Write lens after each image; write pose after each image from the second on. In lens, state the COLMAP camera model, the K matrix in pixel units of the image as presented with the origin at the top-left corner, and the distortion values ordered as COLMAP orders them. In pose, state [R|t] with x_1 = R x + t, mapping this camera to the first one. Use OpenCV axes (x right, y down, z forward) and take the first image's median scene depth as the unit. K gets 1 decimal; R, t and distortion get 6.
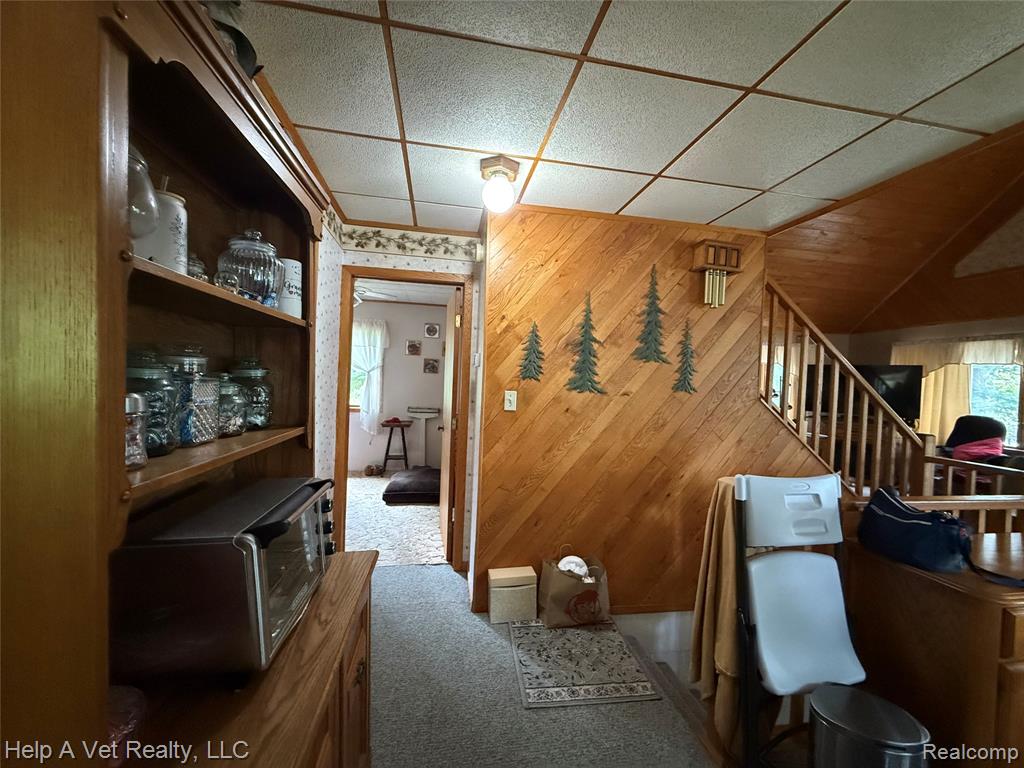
lens RADIAL K [[410.3, 0, 509.4], [0, 410.3, 384.6], [0, 0, 1]] dist [-0.002668, 0.000167]
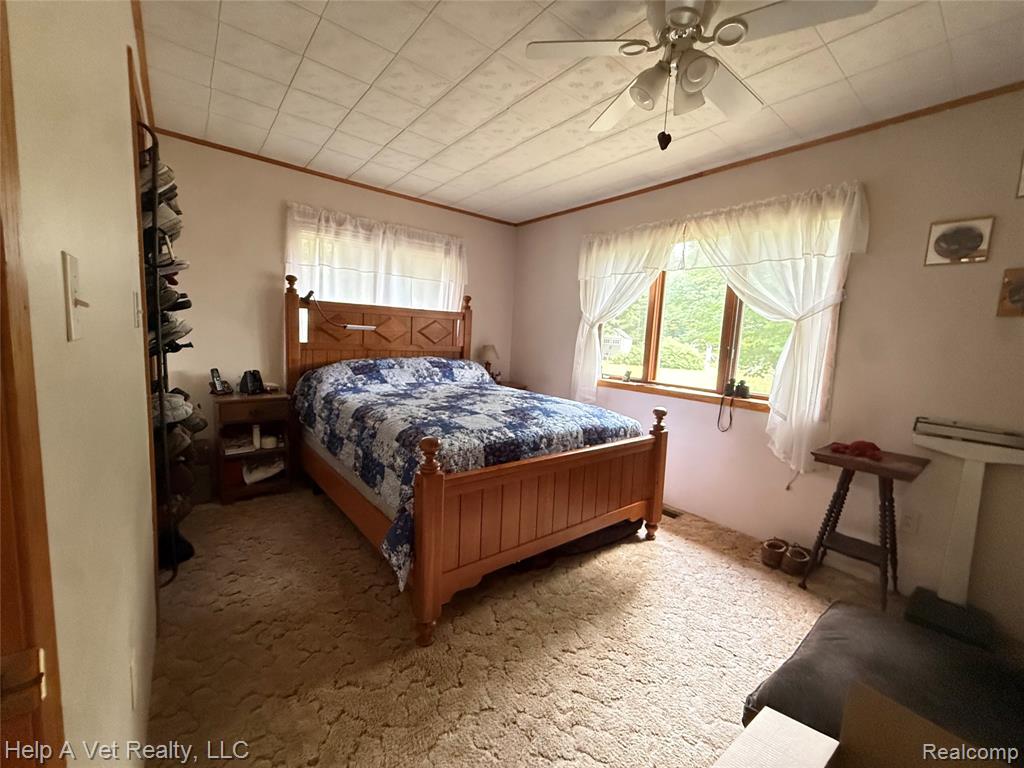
lens RADIAL K [[410.3, 0, 515.4], [0, 410.3, 383.3], [0, 0, 1]] dist [-0.002668, 0.000167]
pose [[0.491720, 0.084504, -0.866643, -0.105048], [-0.047411, 0.996402, 0.070256, 0.015573], [0.869462, 0.006542, 0.493957, 0.484311]]
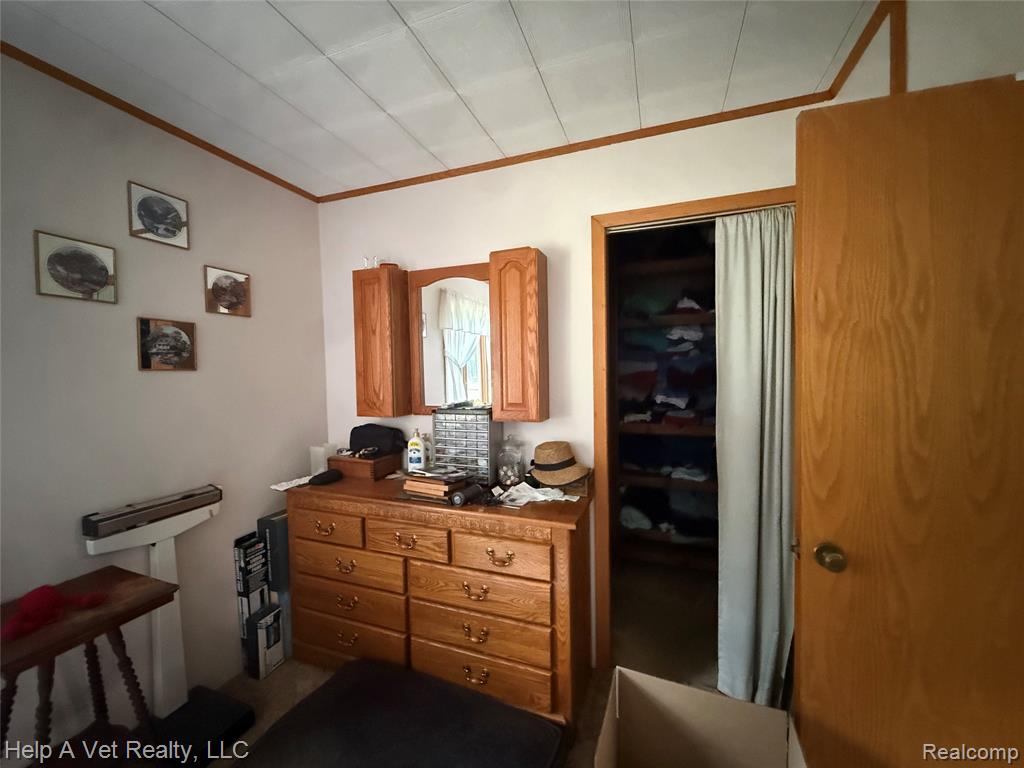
lens RADIAL K [[410.3, 0, 510.8], [0, 410.3, 383.0], [0, 0, 1]] dist [-0.002668, 0.000167]
pose [[0.502568, -0.078898, 0.860930, -0.289547], [0.047191, 0.996846, 0.063806, -0.024333], [-0.863249, 0.008561, 0.504706, 0.604398]]
